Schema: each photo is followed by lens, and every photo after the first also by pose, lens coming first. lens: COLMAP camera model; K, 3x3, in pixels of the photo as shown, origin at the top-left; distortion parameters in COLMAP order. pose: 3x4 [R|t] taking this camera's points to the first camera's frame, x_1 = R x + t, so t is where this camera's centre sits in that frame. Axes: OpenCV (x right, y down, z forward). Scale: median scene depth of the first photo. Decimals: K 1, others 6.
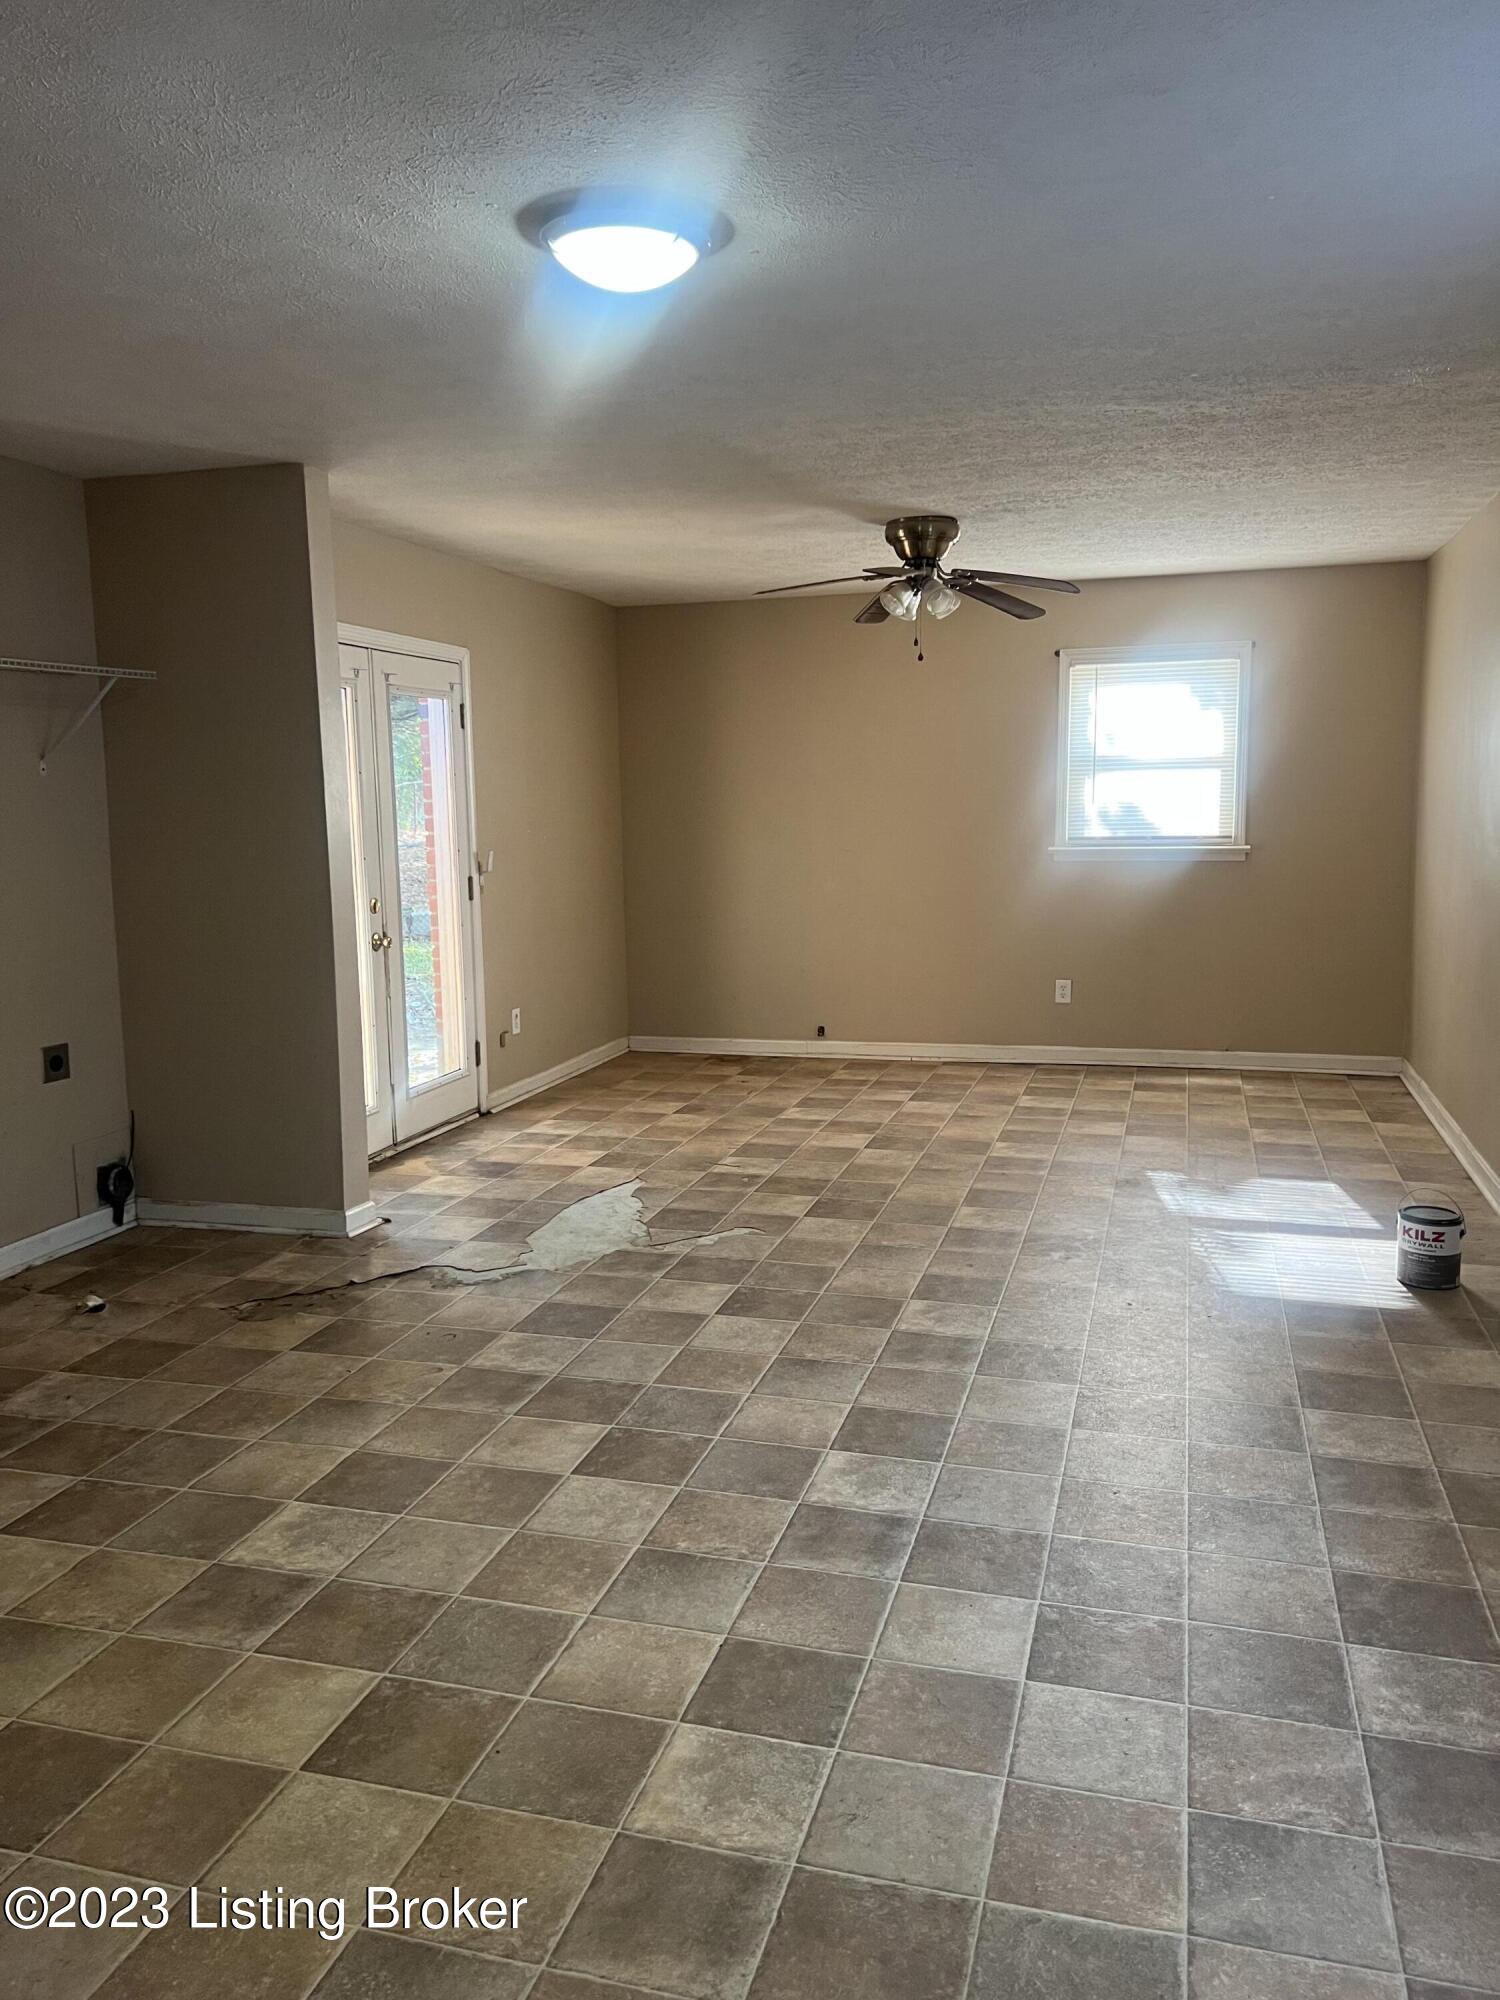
lens RADIAL K [[1502.6, 0, 754.7], [0, 1502.6, 1010.1], [0, 0, 1]] dist [-0.000634, -0.008786]
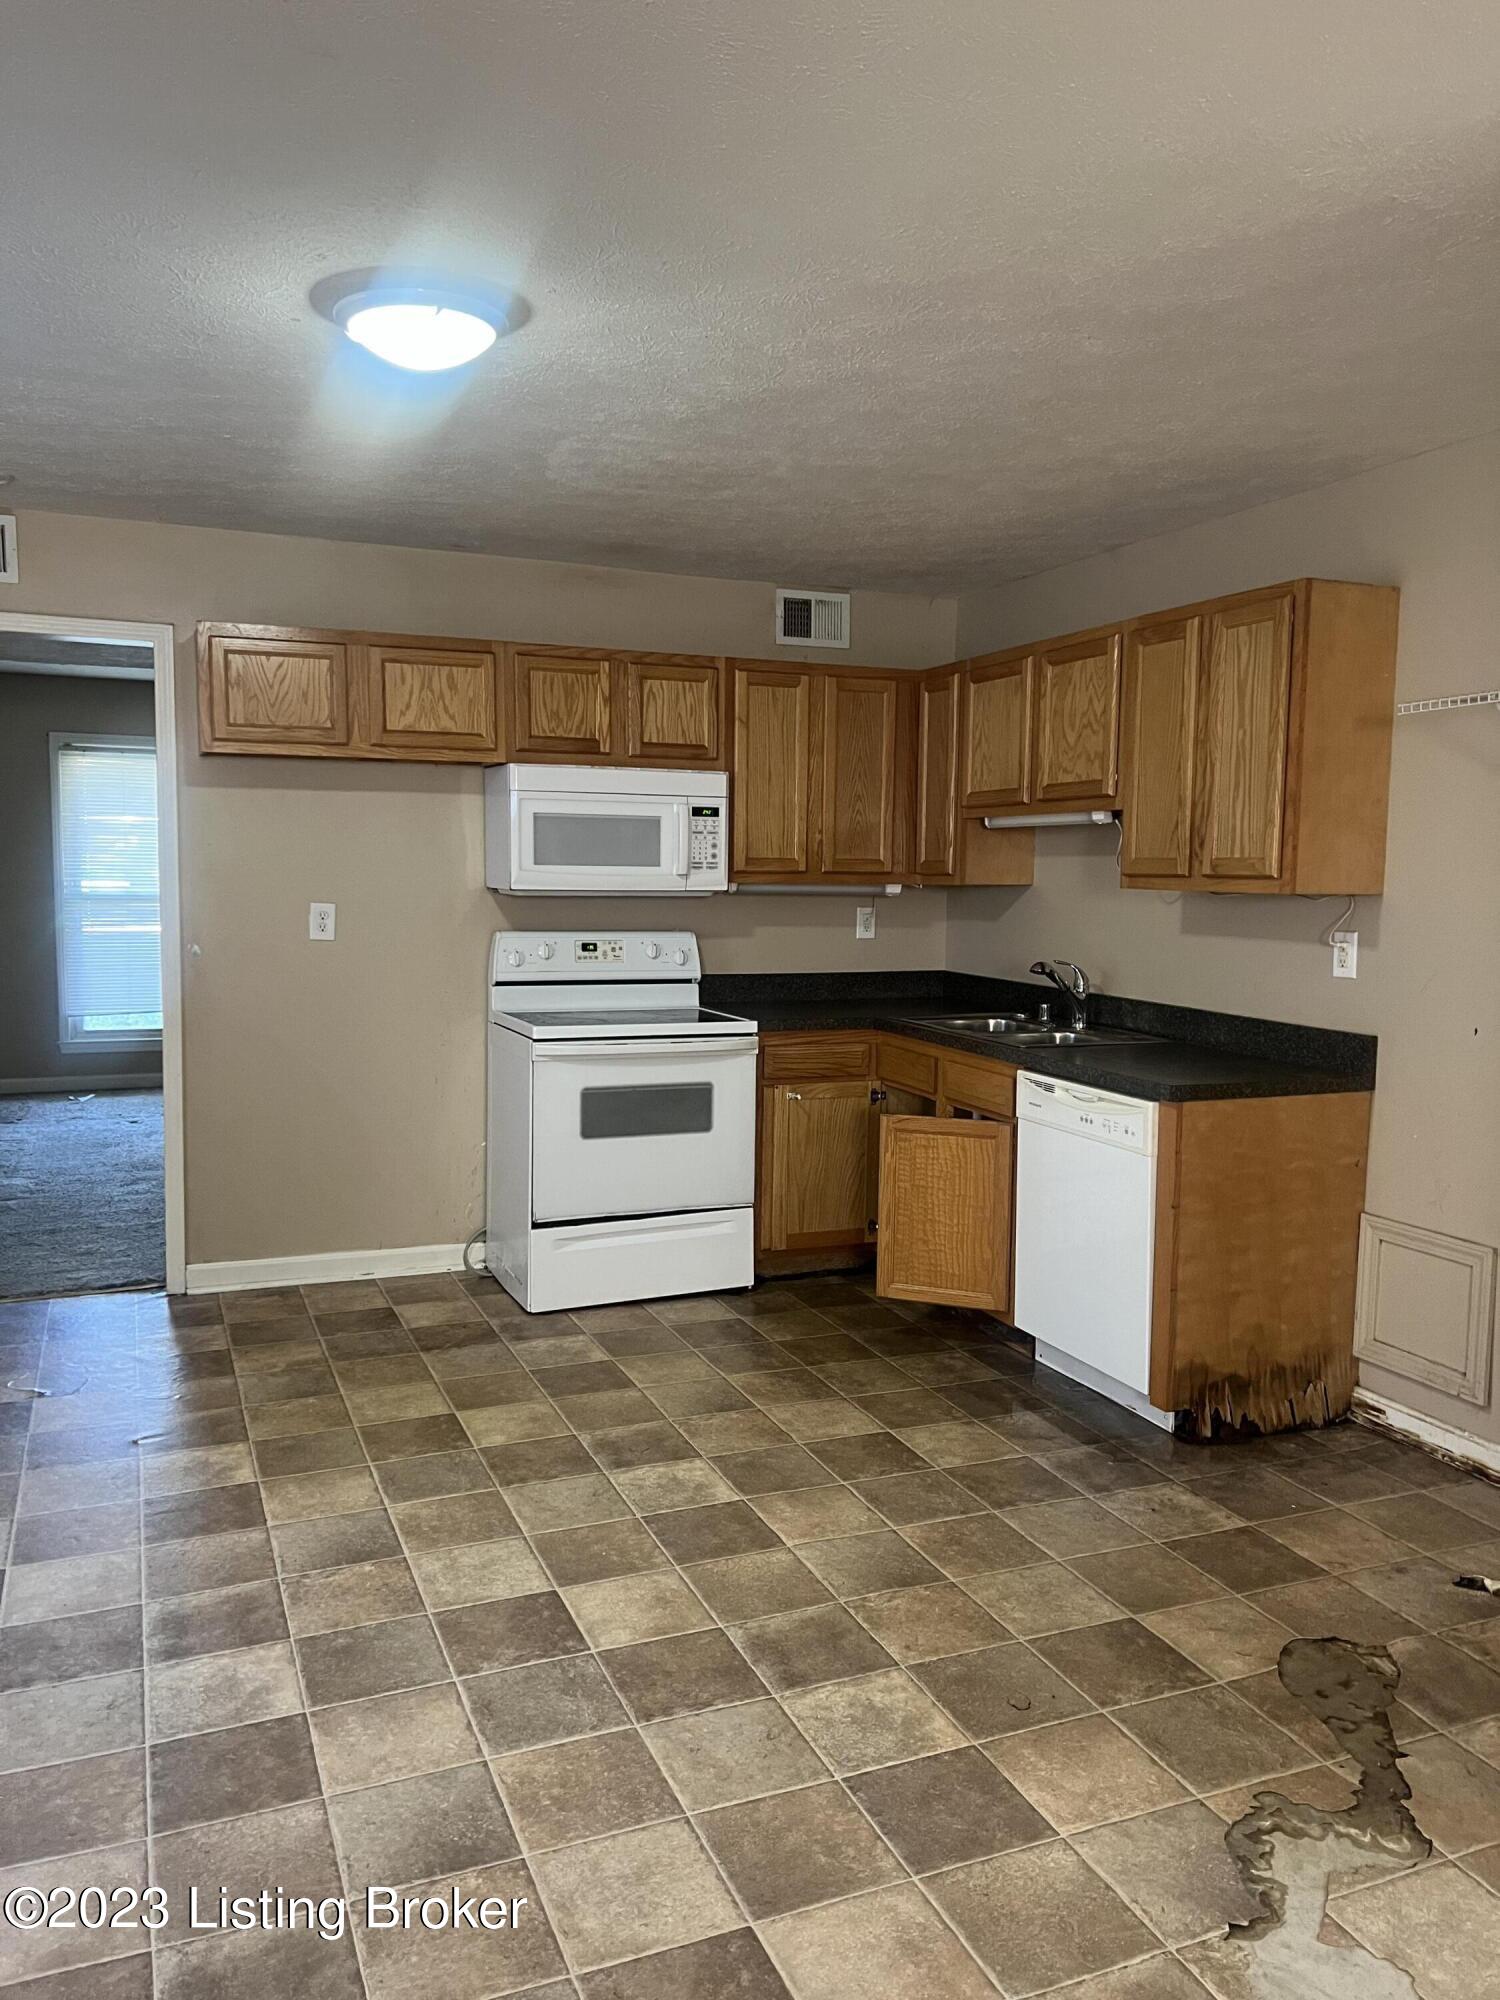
lens RADIAL K [[1502.6, 0, 754.7], [0, 1502.6, 1010.1], [0, 0, 1]] dist [-0.000634, -0.008786]
pose [[-0.783124, 0.061812, -0.618786, 0.330766], [-0.091592, 0.972731, 0.213085, -0.247165], [0.615084, 0.223548, -0.756107, 1.686012]]
